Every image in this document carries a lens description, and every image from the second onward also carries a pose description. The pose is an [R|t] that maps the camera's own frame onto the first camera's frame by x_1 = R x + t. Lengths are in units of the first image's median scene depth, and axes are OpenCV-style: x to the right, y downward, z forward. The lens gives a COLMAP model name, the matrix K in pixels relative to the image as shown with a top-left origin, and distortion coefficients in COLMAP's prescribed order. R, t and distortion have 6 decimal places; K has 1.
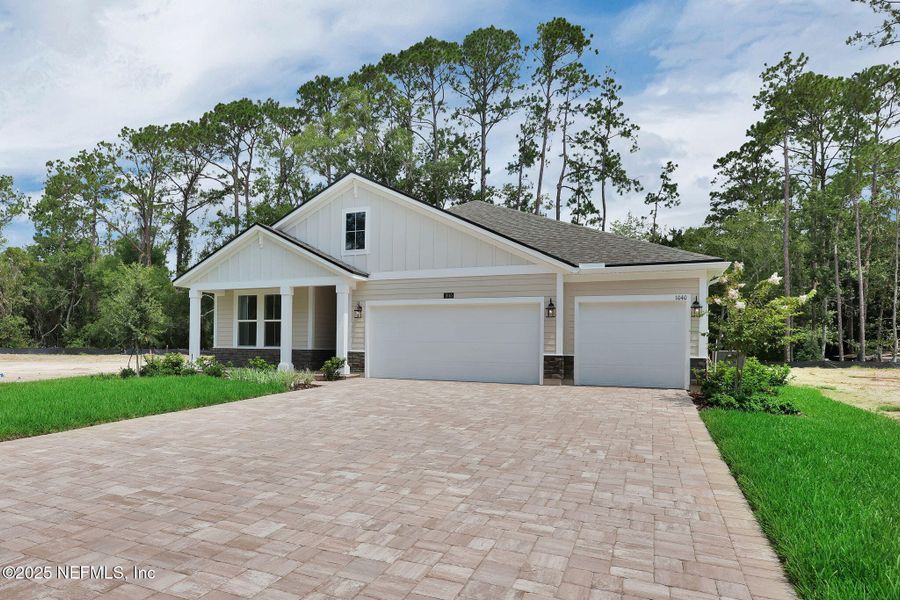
lens RADIAL K [[506.0, 0, 397.5], [0, 506.0, 334.0], [0, 0, 1]] dist [0.000397, -0.006552]
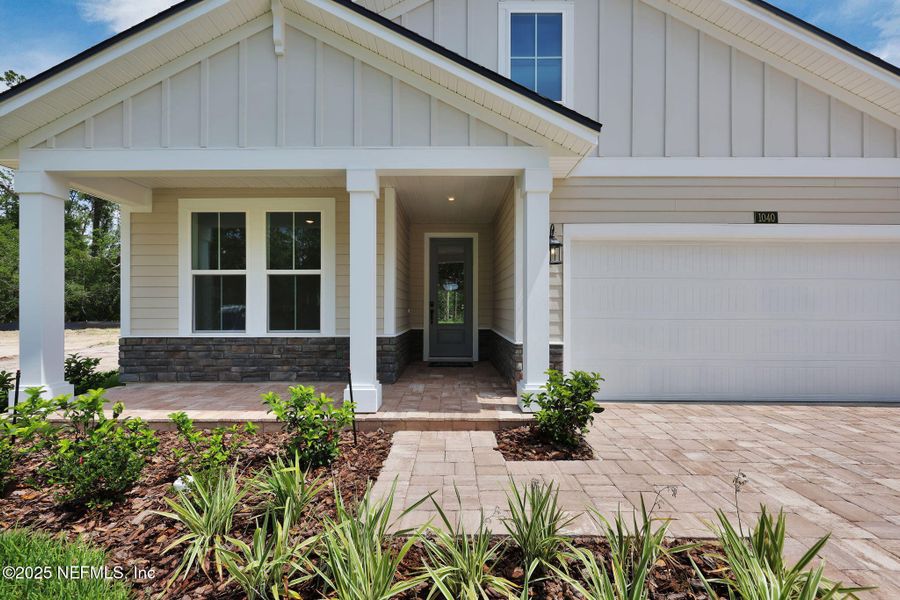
lens RADIAL K [[351.0, 0, 455.2], [0, 351.0, 308.6], [0, 0, 1]] dist [0.003298, 0.000370]
pose [[0.929891, -0.008274, 0.367742, -0.218989], [0.001209, 0.999810, 0.019437, -0.000739], [-0.367834, -0.017630, 0.929725, 0.644975]]
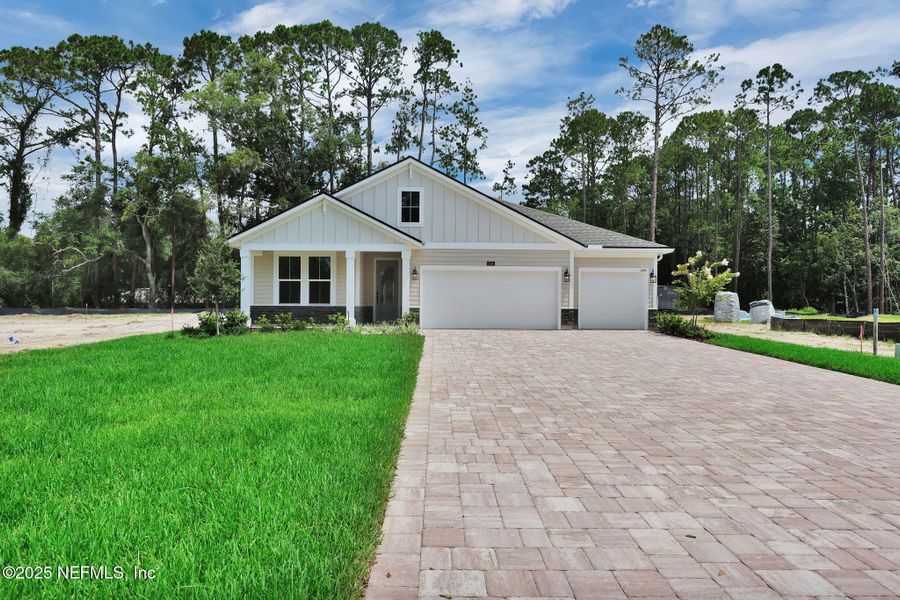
lens RADIAL K [[448.7, 0, 445.1], [0, 448.7, 295.4], [0, 0, 1]] dist [0.004180, -0.001319]
pose [[0.916333, 0.000286, 0.400416, -0.373715], [-0.004248, 0.999950, 0.009007, -0.003578], [-0.400394, -0.009955, 0.916289, -0.008462]]
